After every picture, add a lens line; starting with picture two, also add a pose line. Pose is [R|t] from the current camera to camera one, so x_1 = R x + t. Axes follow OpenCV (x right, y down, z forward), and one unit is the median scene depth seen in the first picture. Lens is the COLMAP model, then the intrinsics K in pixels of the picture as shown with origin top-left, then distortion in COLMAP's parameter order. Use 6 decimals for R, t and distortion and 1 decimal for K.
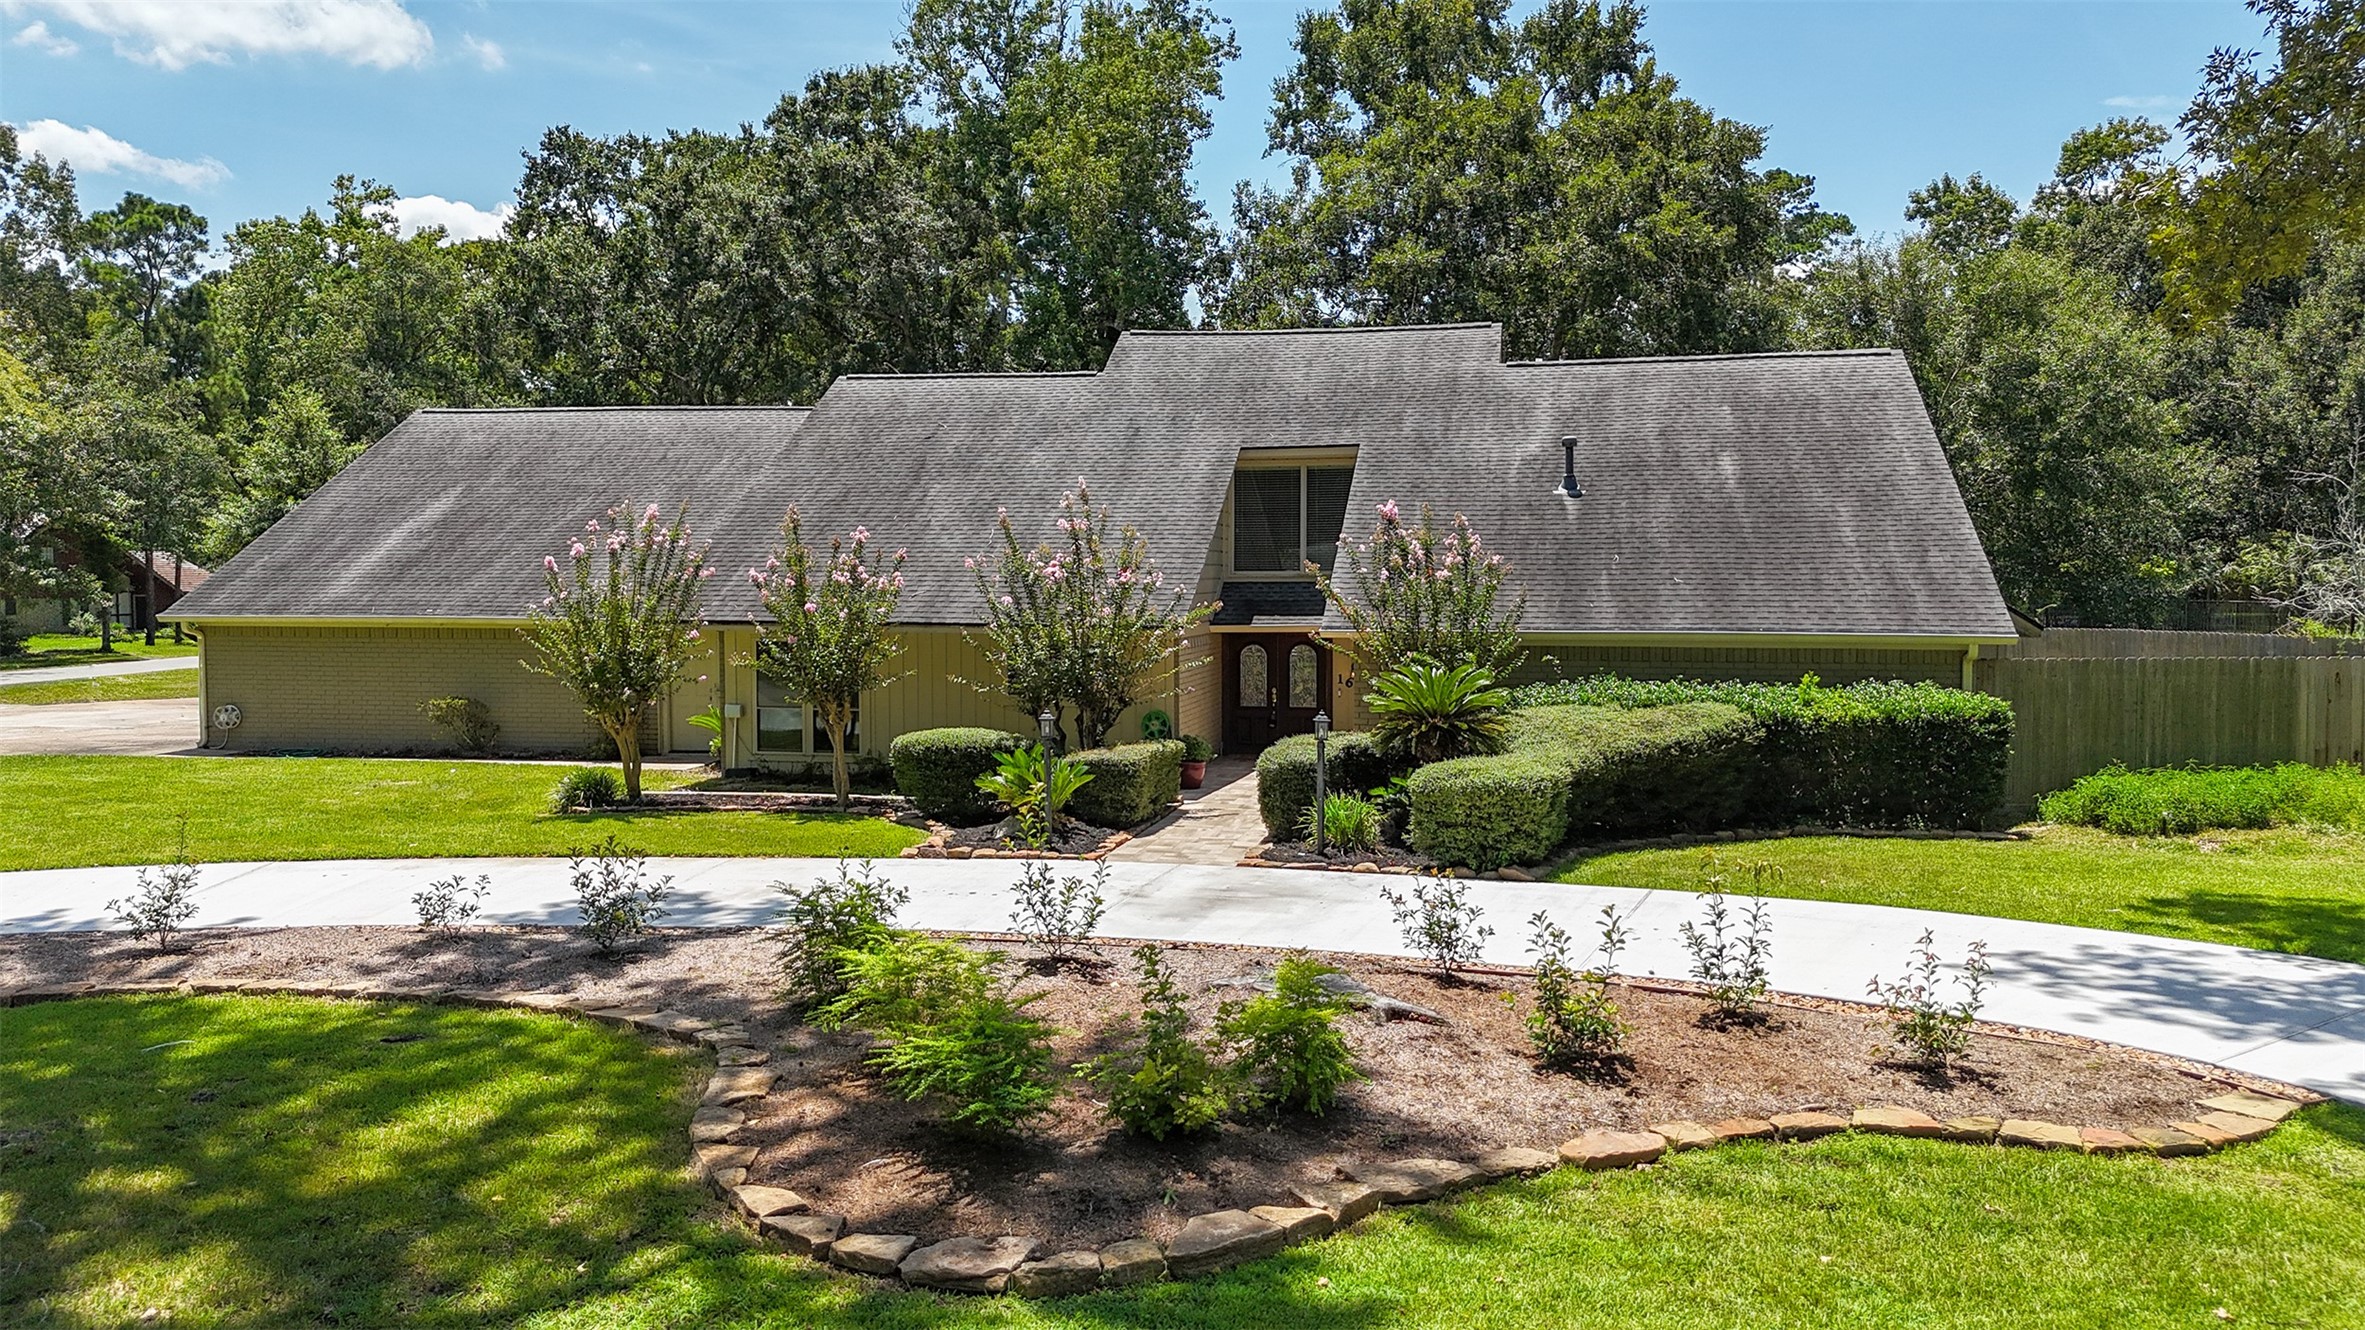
lens RADIAL K [[1631.1, 0, 1182.5], [0, 1631.1, 665.0], [0, 0, 1]] dist [0.021642, -0.002976]
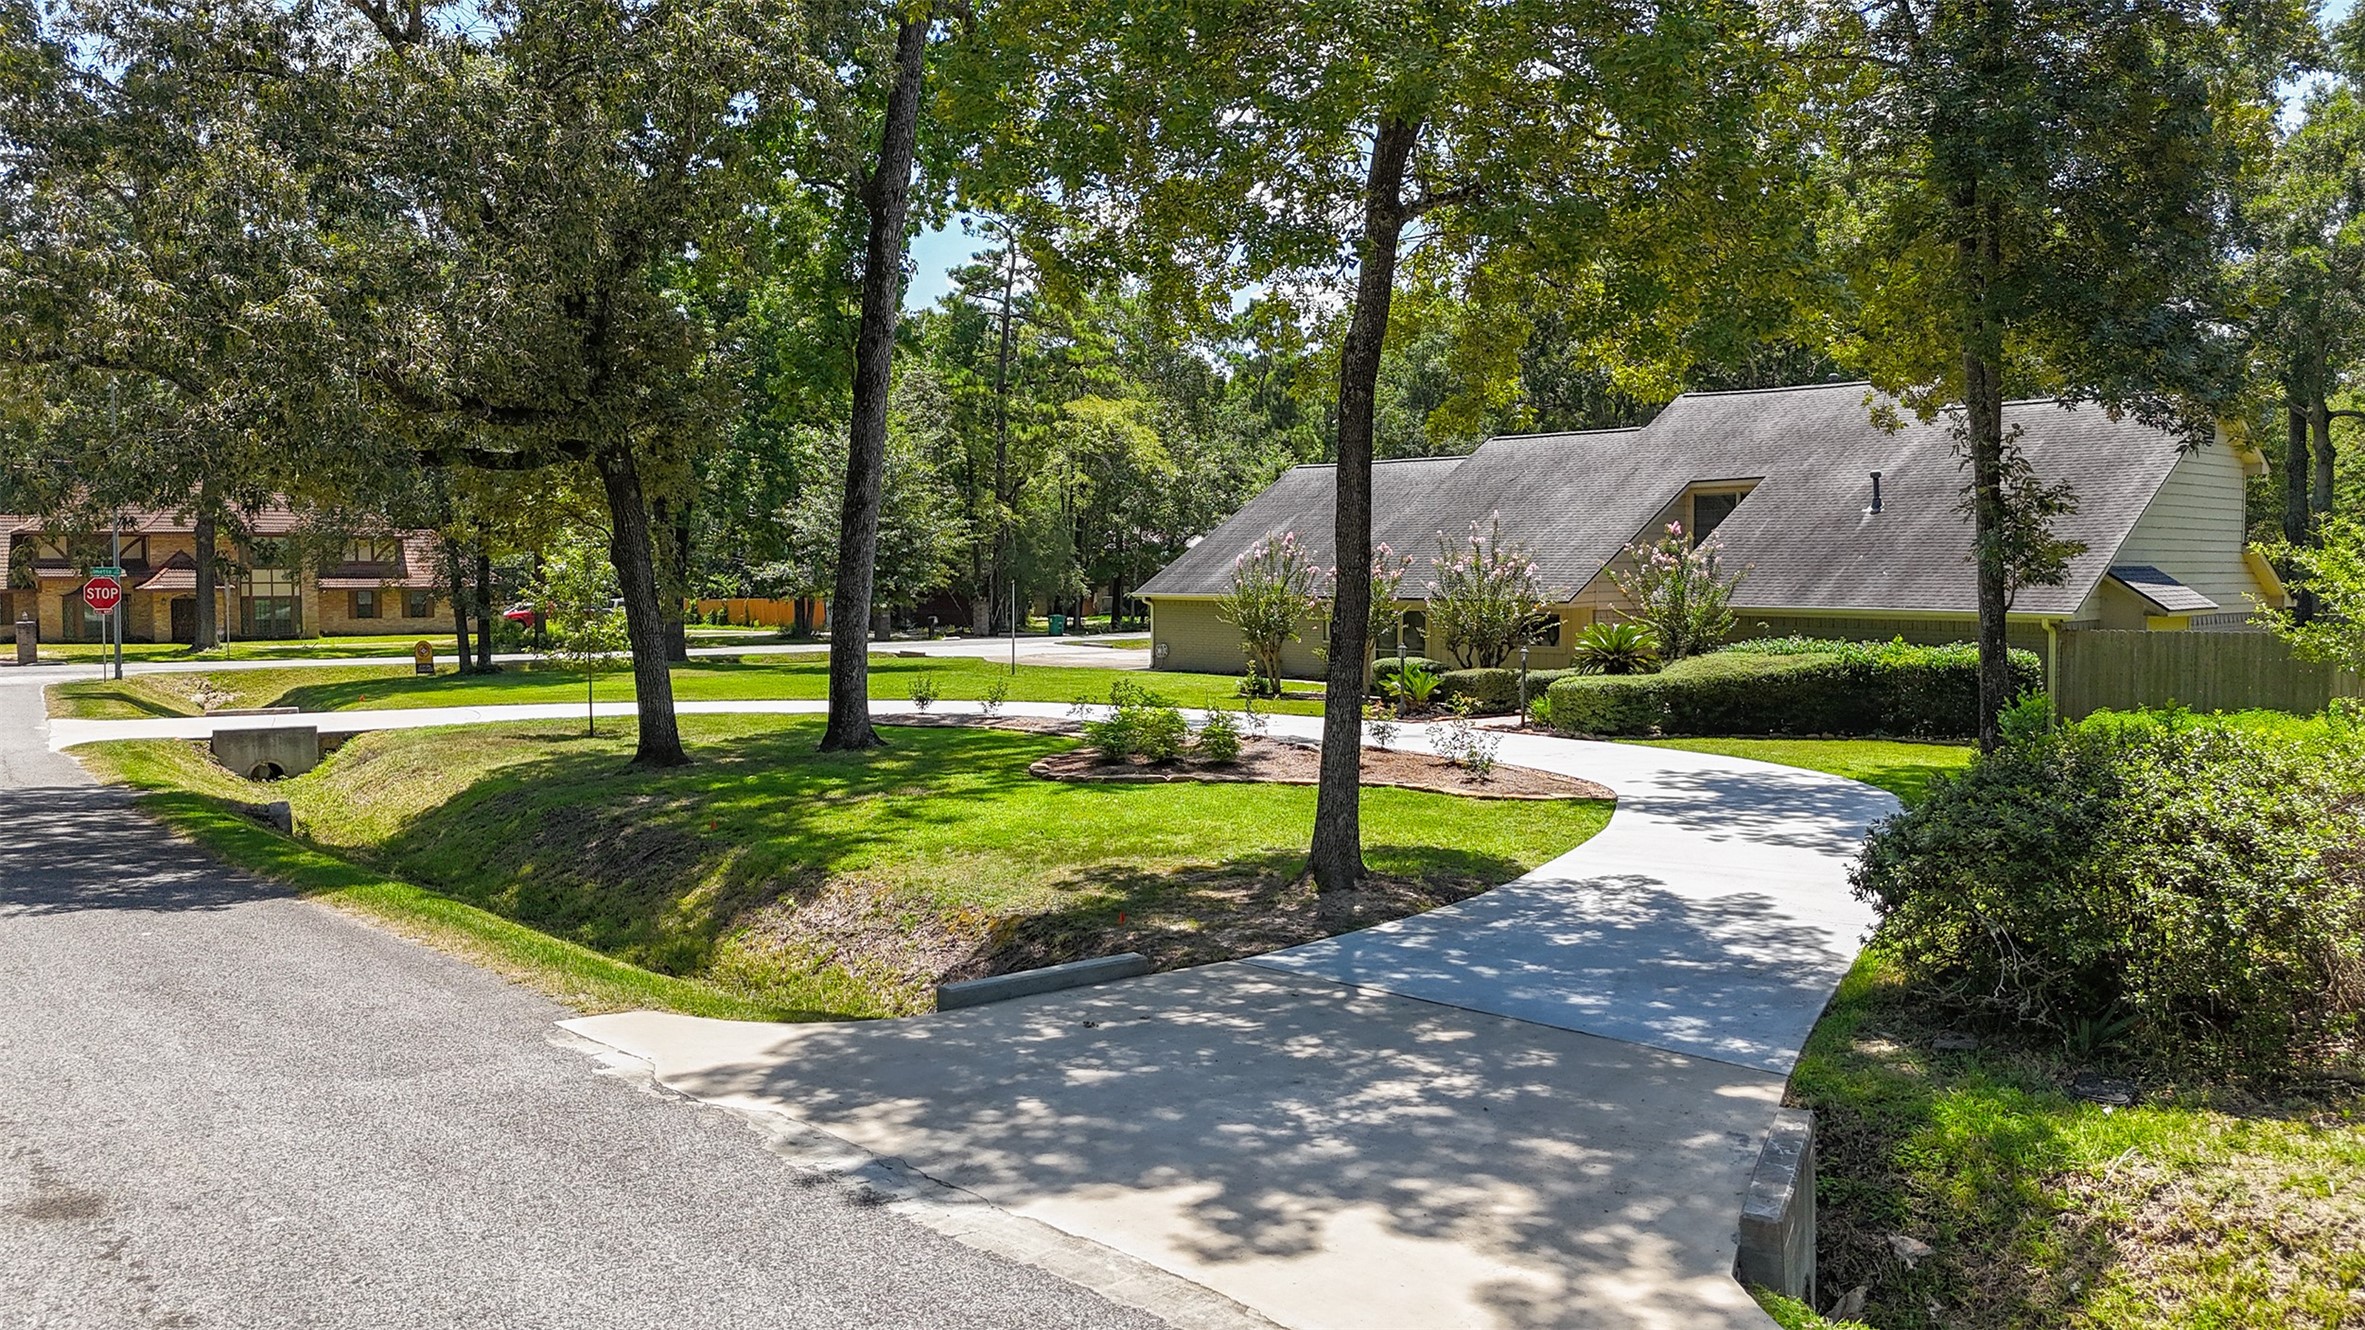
lens RADIAL K [[1631.1, 0, 1182.5], [0, 1631.1, 665.0], [0, 0, 1]] dist [0.021642, -0.002976]
pose [[0.787256, 0.034615, -0.615654, 0.286639], [-0.032822, 0.999360, 0.014219, 0.011268], [0.615752, 0.009013, 0.787888, -0.208796]]
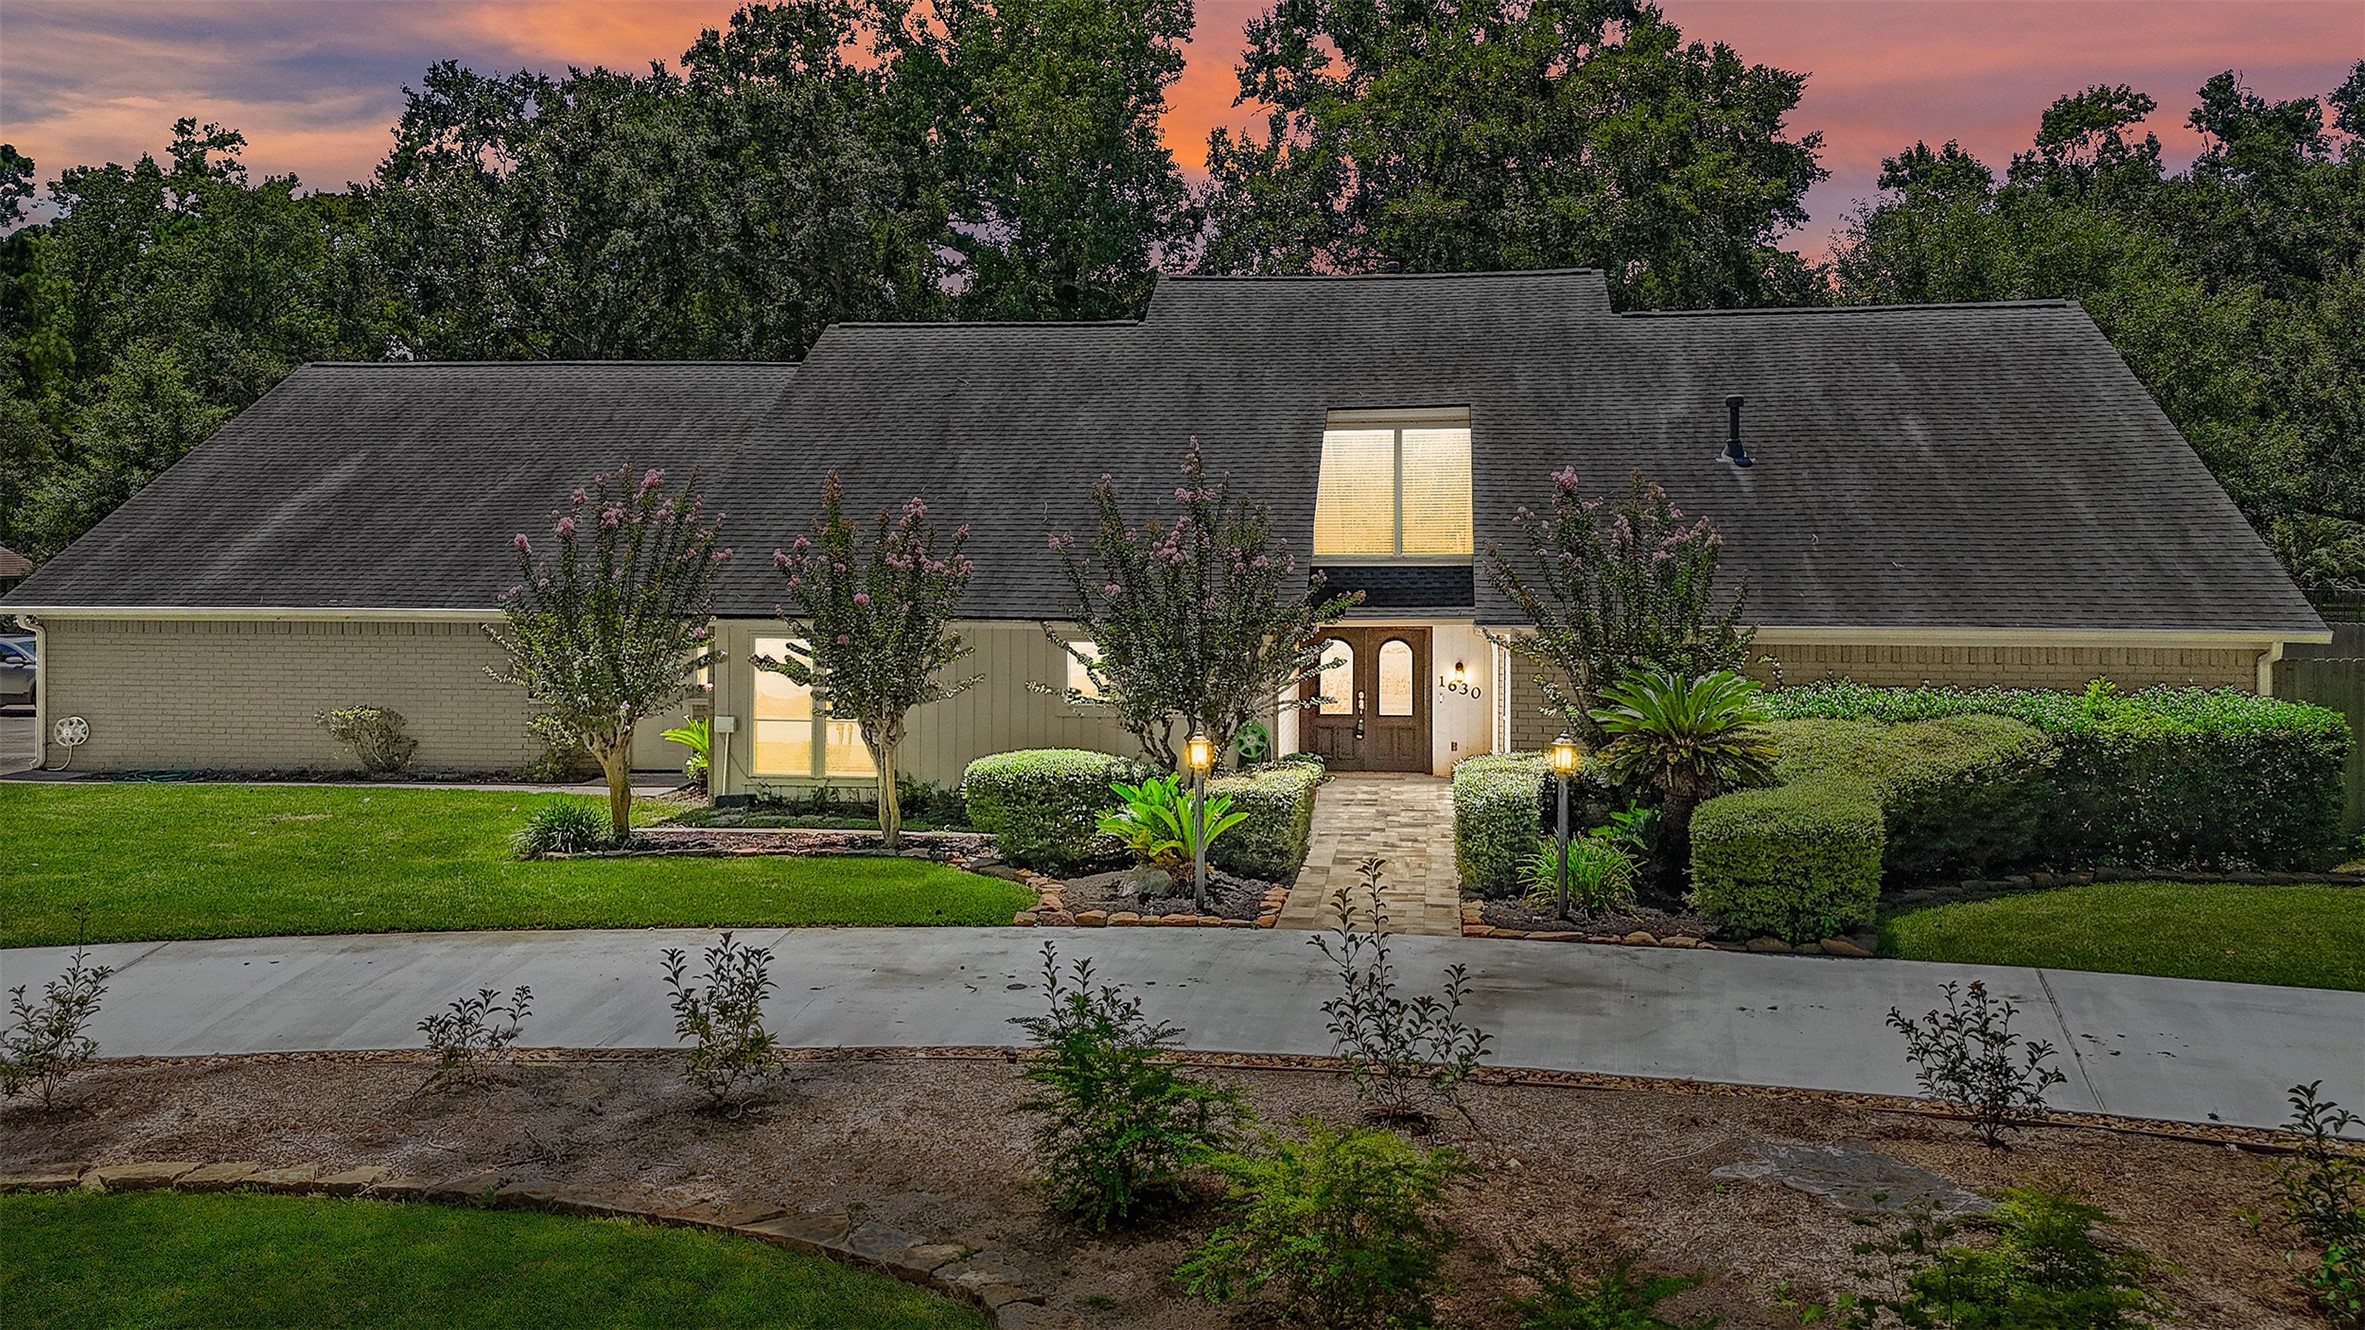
lens RADIAL K [[1710.7, 0, 1171.0], [0, 1710.7, 567.3], [0, 0, 1]] dist [0.038397, -0.031786]
pose [[0.998321, 0.000655, 0.057926, -0.047460], [0.002248, 0.998745, -0.050036, -0.003090], [-0.057886, 0.050082, 0.997066, 0.059984]]
